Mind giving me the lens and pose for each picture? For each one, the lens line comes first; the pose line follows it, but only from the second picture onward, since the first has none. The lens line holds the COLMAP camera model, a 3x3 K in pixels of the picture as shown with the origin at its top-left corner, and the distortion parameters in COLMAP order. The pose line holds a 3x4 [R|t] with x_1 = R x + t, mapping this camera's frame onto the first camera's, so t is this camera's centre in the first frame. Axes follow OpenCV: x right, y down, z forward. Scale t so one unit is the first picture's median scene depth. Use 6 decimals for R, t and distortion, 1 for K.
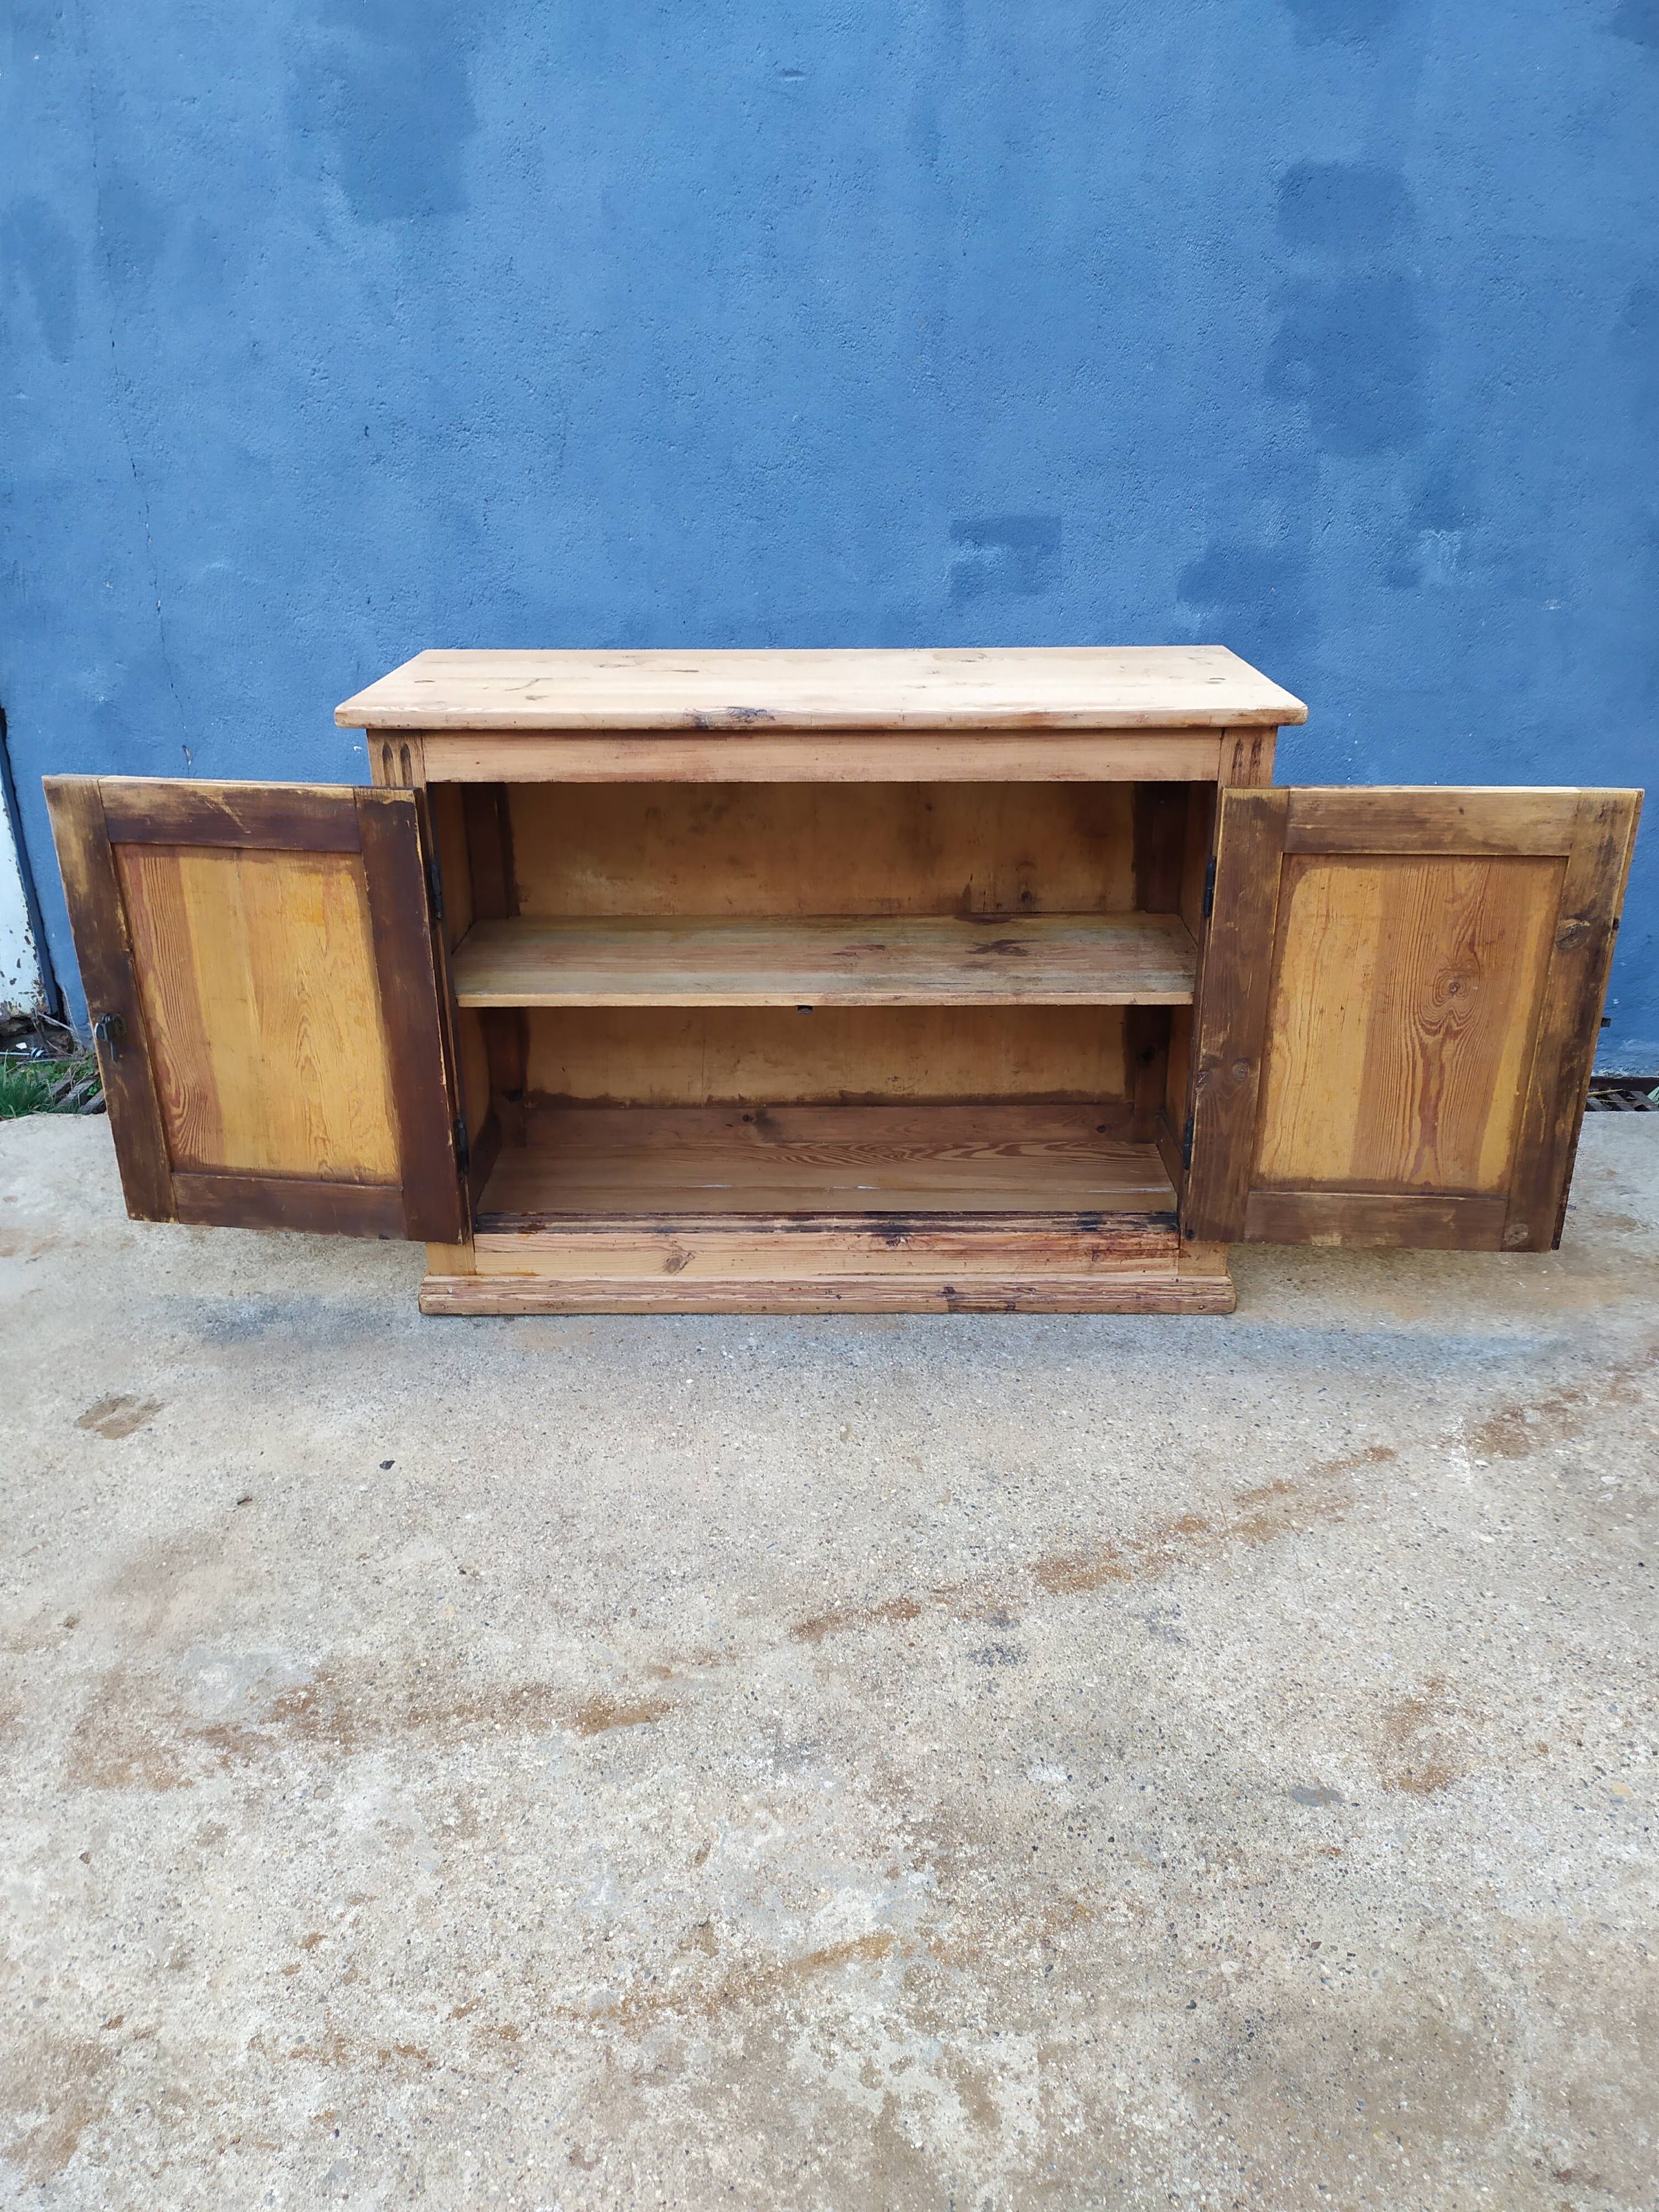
lens RADIAL K [[1648.2, 0, 809.9], [0, 1648.2, 1101.9], [0, 0, 1]] dist [0.039437, -0.039055]
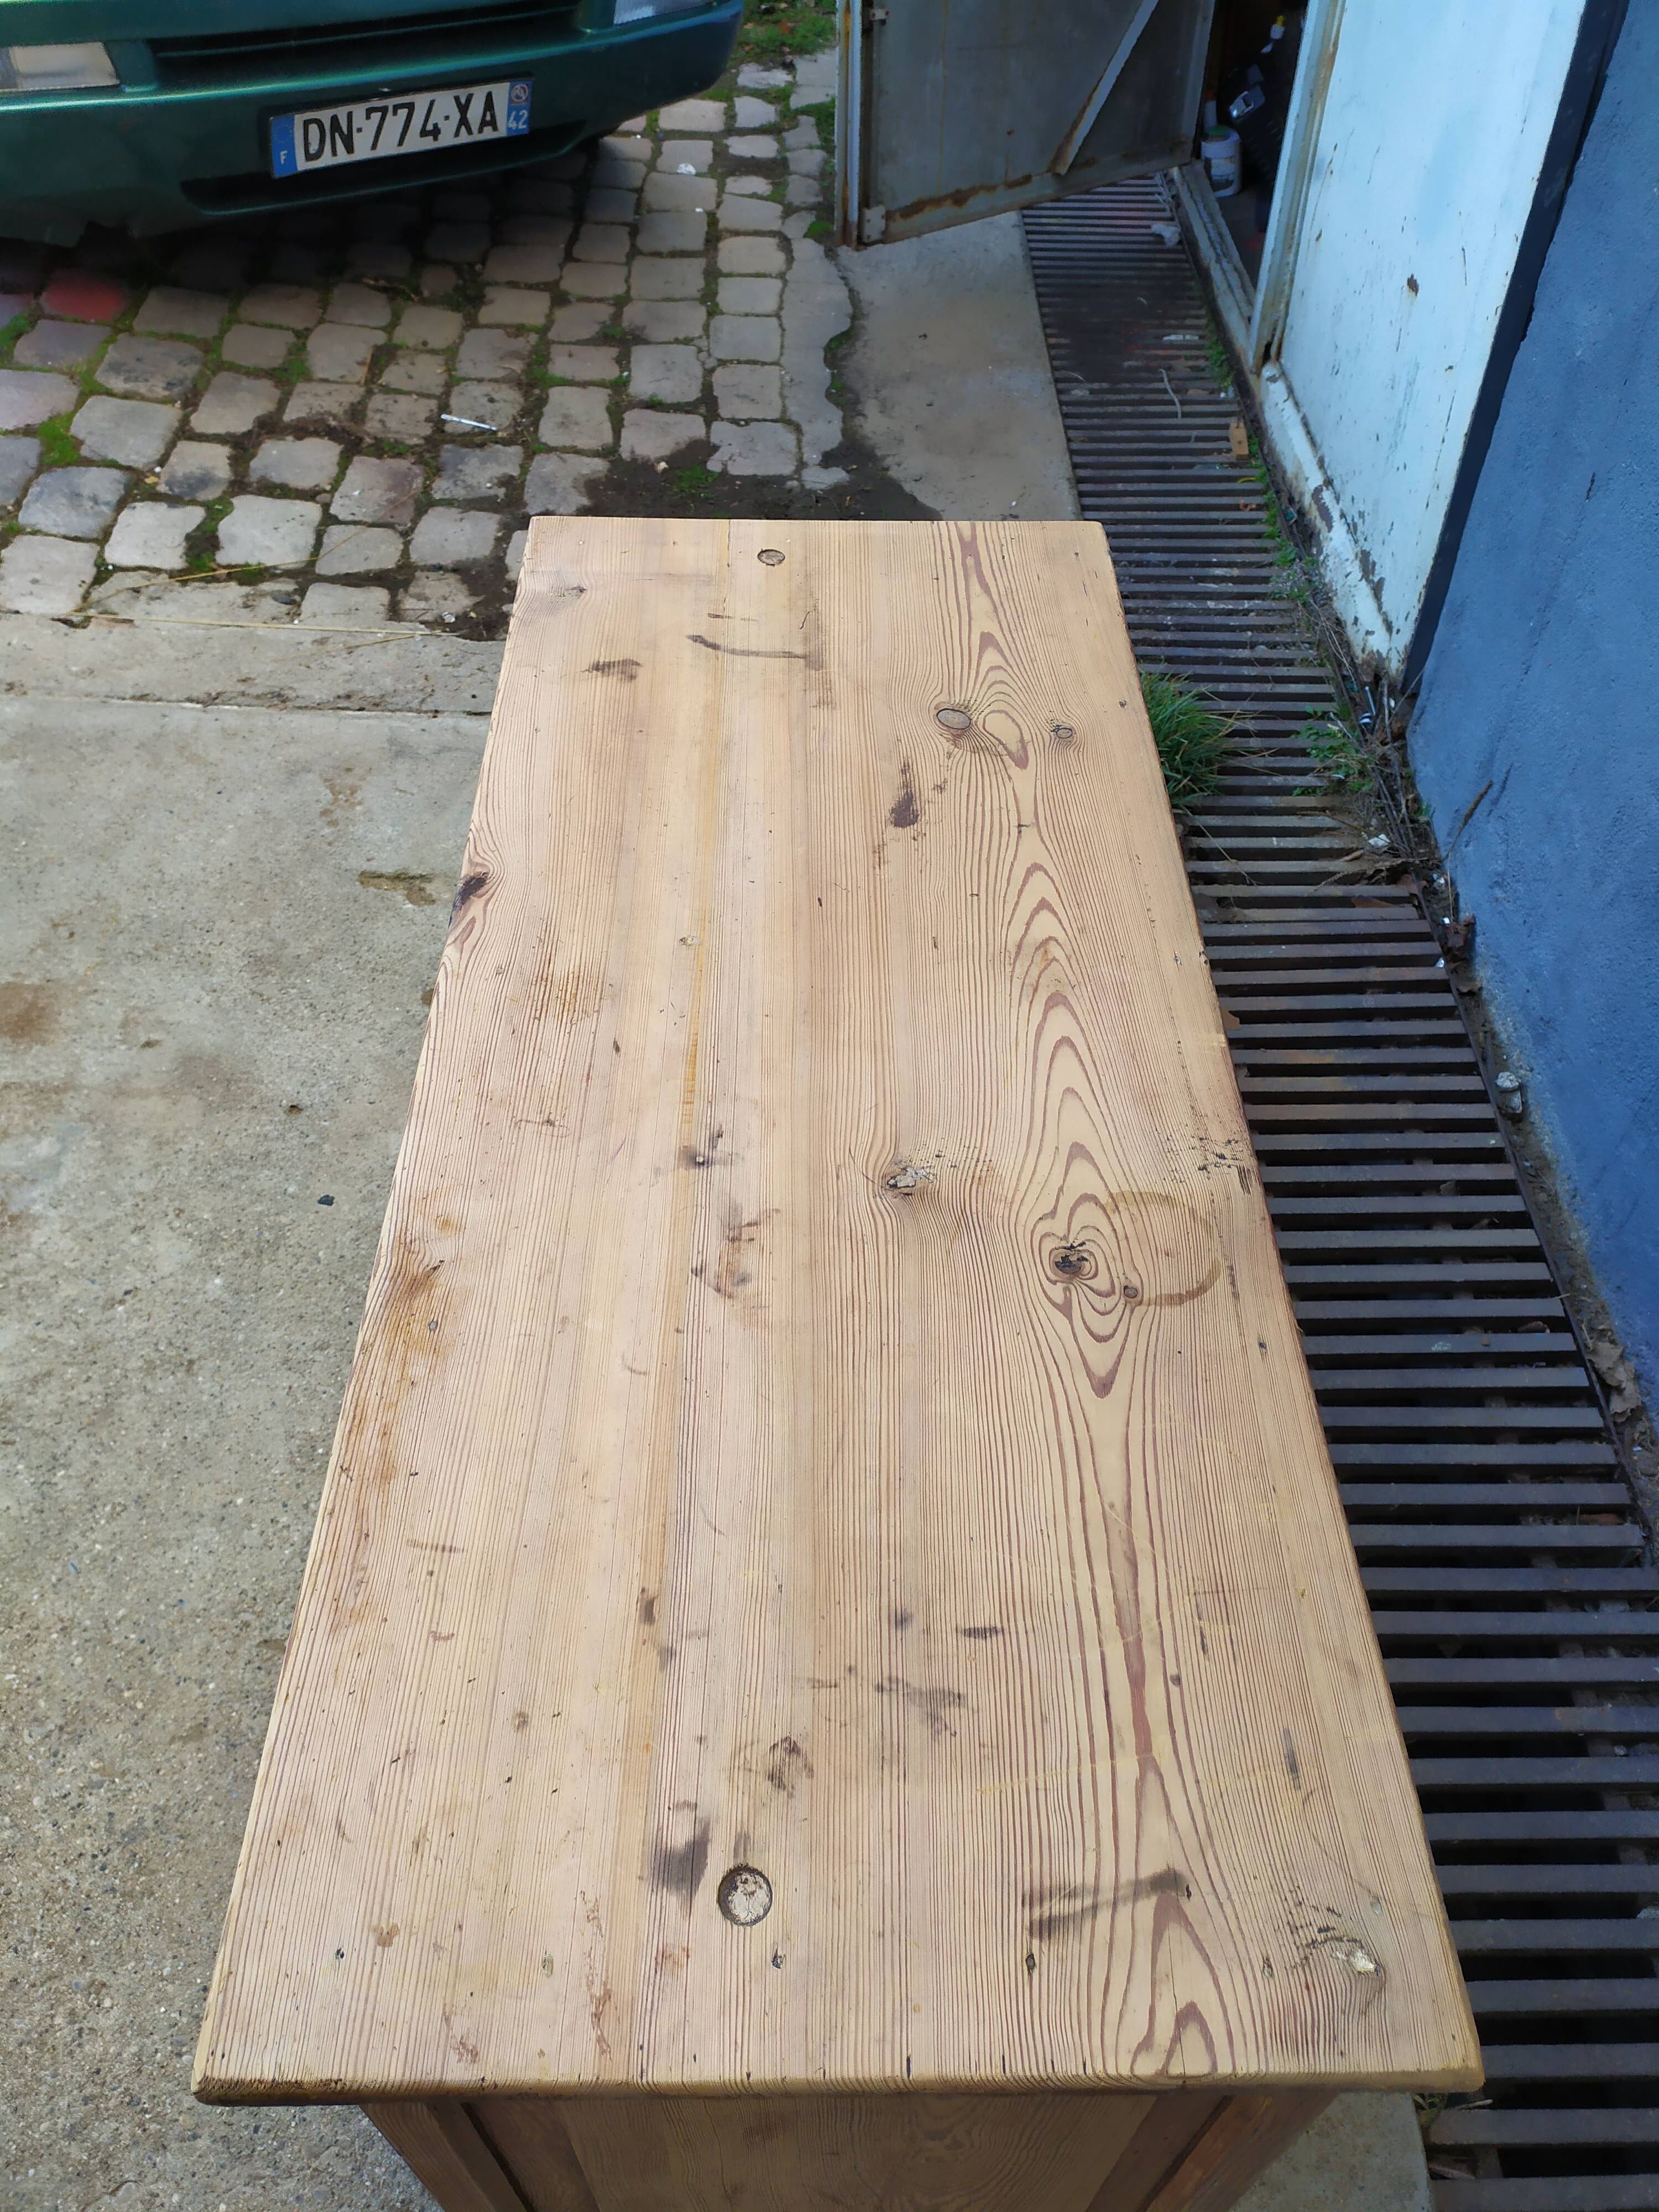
lens RADIAL K [[1648.2, 0, 849.5], [0, 1648.2, 1105.0], [0, 0, 1]] dist [0.039437, -0.039055]
pose [[0.029360, 0.741770, -0.670012, 0.323705], [-0.408705, 0.620617, 0.669175, -0.524979], [0.912194, 0.254190, 0.321387, 0.827277]]
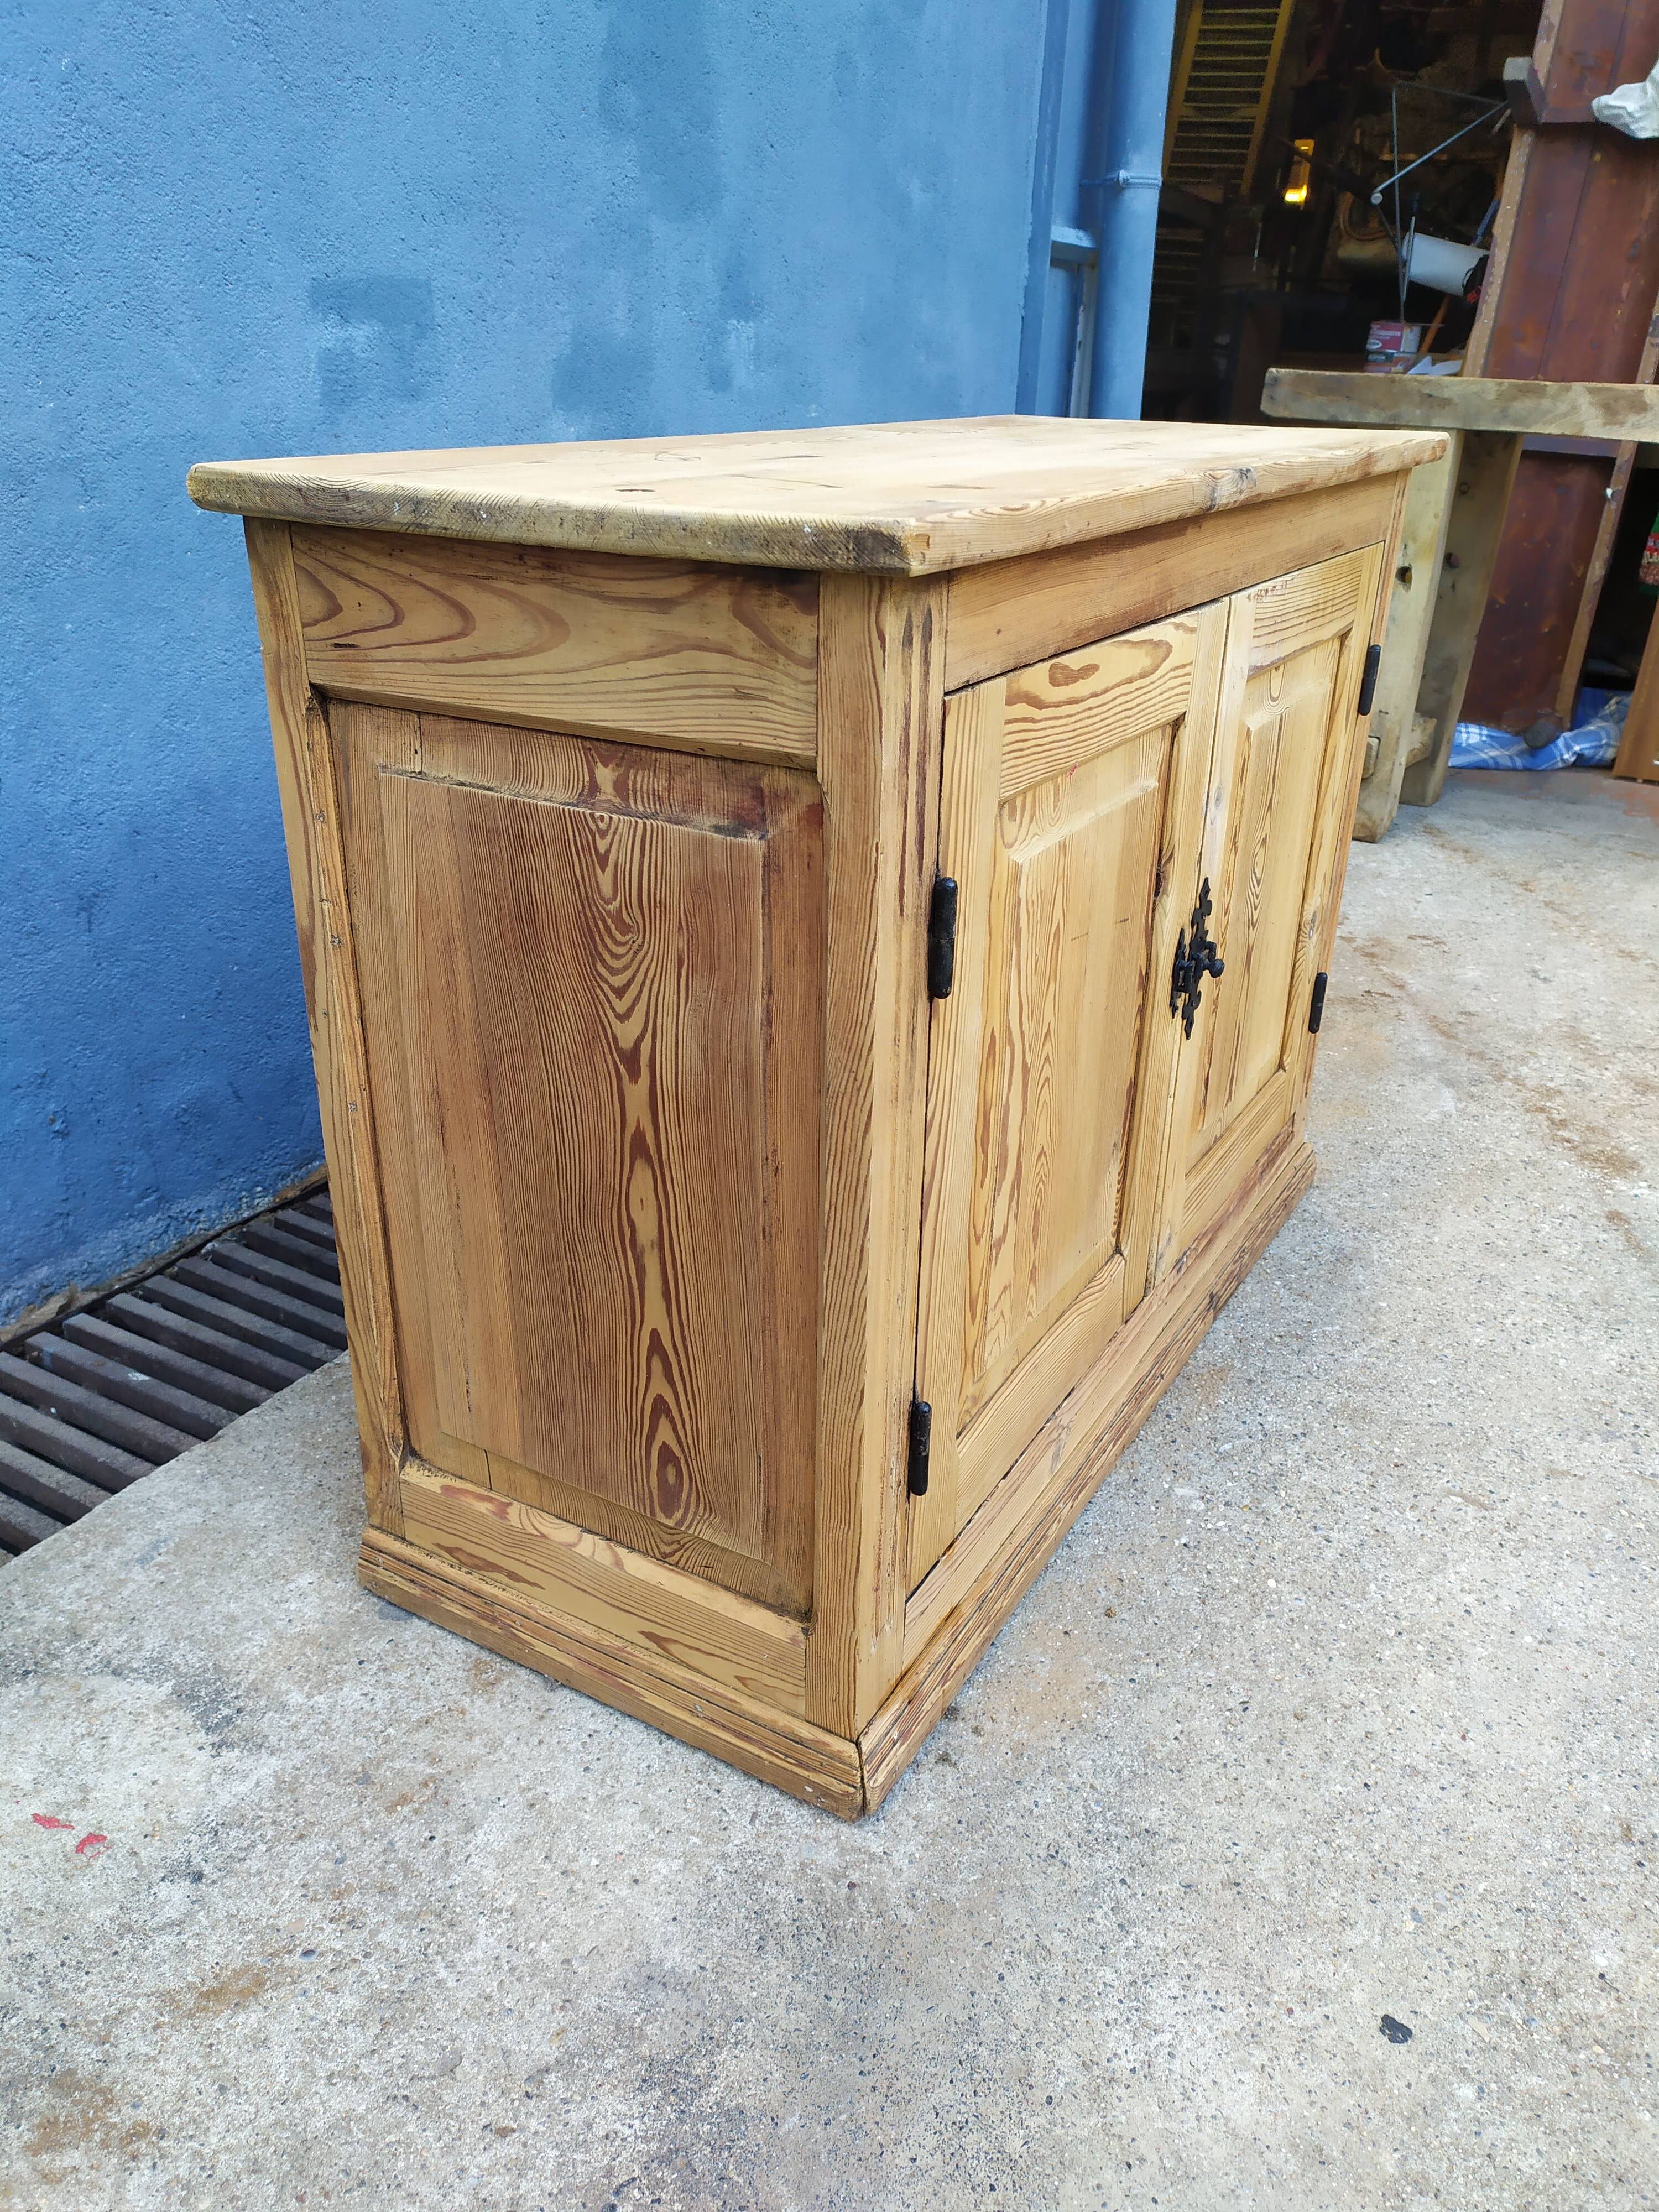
lens RADIAL K [[1672.6, 0, 823.3], [0, 1672.6, 1106.0], [0, 0, 1]] dist [0.025358, -0.020110]
pose [[0.497888, -0.345070, 0.795635, -0.564264], [0.320687, 0.925659, 0.200784, -0.169509], [-0.805771, 0.155182, 0.571534, 0.700057]]
